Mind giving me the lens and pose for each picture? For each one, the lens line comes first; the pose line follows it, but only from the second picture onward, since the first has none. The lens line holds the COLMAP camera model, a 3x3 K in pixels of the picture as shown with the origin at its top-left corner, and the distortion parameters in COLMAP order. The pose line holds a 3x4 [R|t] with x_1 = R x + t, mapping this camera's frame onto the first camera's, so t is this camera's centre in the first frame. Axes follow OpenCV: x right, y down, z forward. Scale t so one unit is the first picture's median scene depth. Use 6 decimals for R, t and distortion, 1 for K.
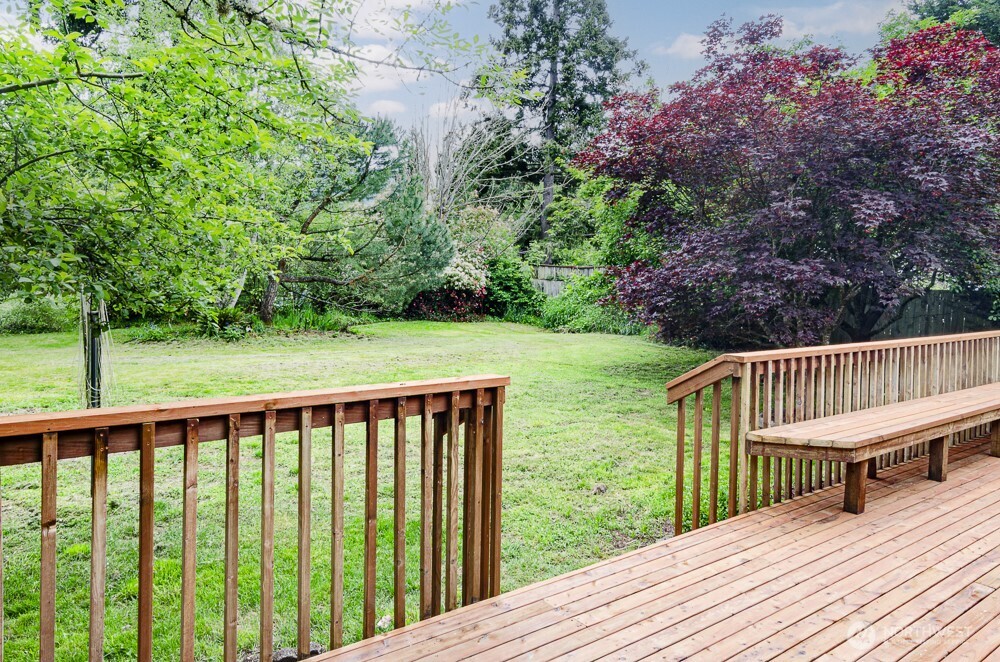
lens RADIAL K [[698.5, 0, 501.9], [0, 698.5, 292.1], [0, 0, 1]] dist [0.000644, 0.004483]
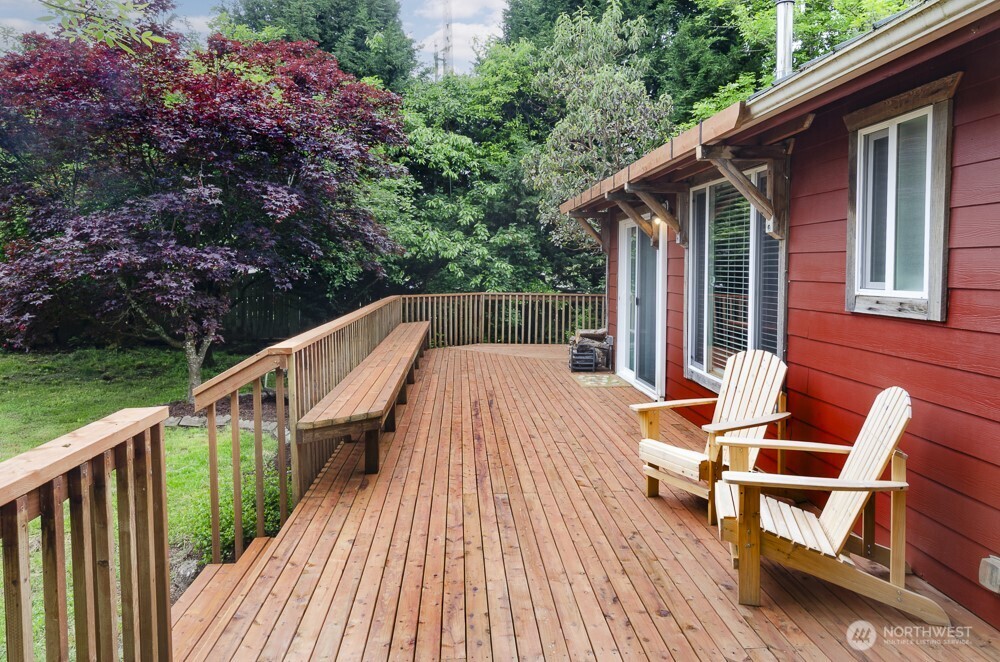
lens RADIAL K [[698.5, 0, 501.9], [0, 698.5, 292.1], [0, 0, 1]] dist [0.000644, 0.004483]
pose [[0.559407, -0.056696, 0.826952, -0.333344], [0.040268, 0.998339, 0.041206, -0.016616], [-0.827915, 0.010249, 0.560760, 0.212382]]
